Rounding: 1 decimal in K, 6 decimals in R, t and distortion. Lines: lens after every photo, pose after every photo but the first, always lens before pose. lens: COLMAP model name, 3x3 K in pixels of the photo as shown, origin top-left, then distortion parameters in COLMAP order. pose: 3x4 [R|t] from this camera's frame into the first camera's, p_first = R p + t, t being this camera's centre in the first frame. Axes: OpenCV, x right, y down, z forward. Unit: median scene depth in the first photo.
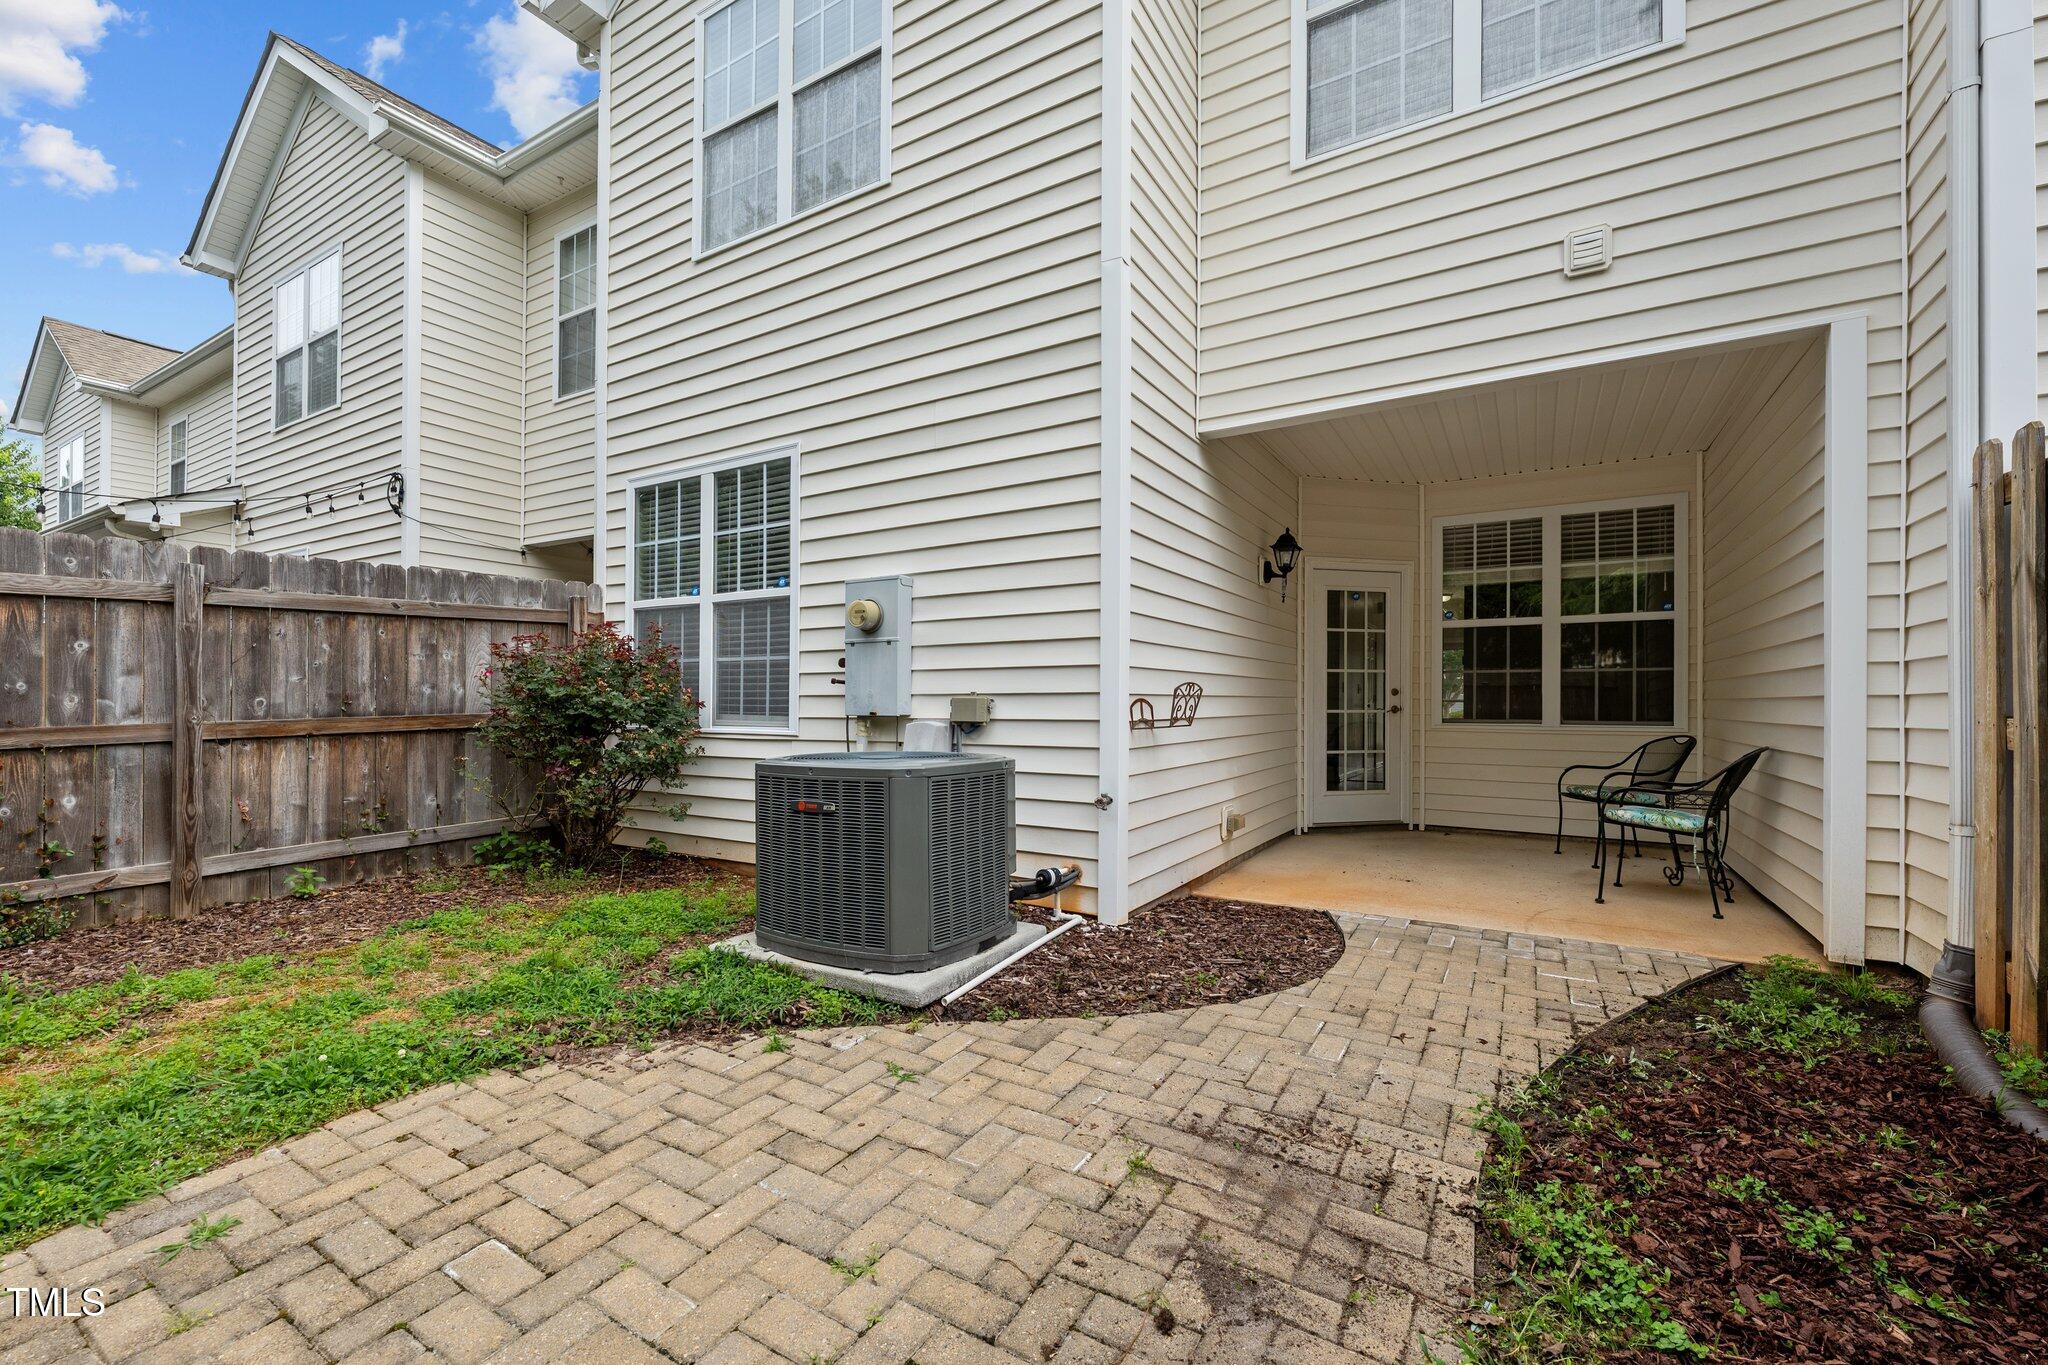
lens RADIAL K [[841.4, 0, 1024.8], [0, 841.4, 701.7], [0, 0, 1]] dist [0.002336, -0.000051]
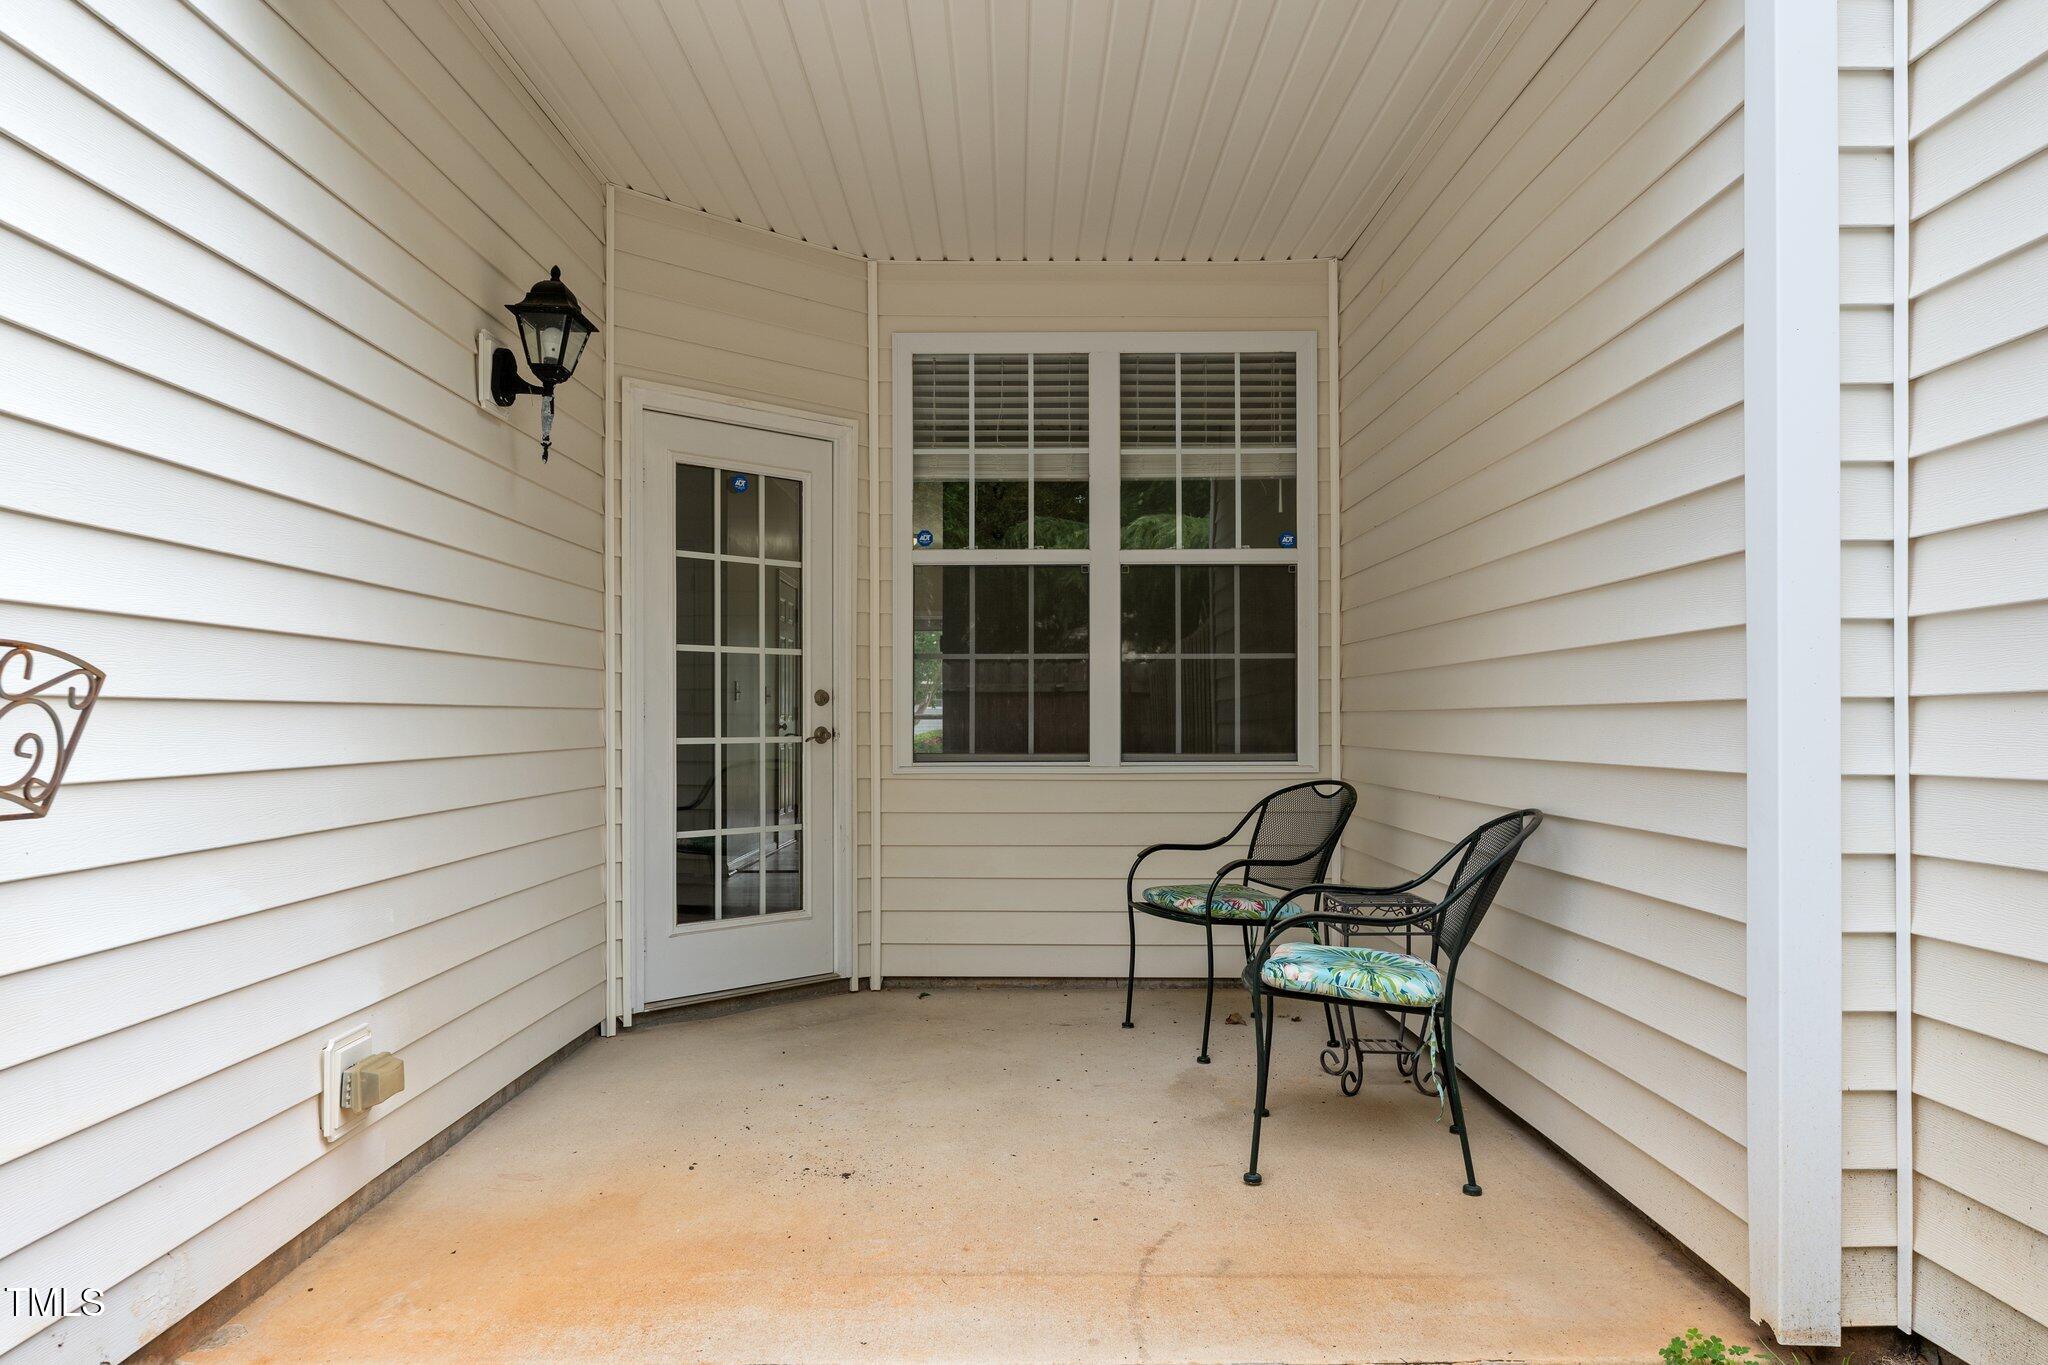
lens RADIAL K [[1423.7, 0, 1022.2], [0, 1423.7, 694.2], [0, 0, 1]] dist [-0.003714, 0.000071]
pose [[0.854926, 0.004326, 0.518731, 0.167396], [0.005259, 0.999842, -0.017006, 0.000555], [-0.518723, 0.017266, 0.854768, 0.358412]]
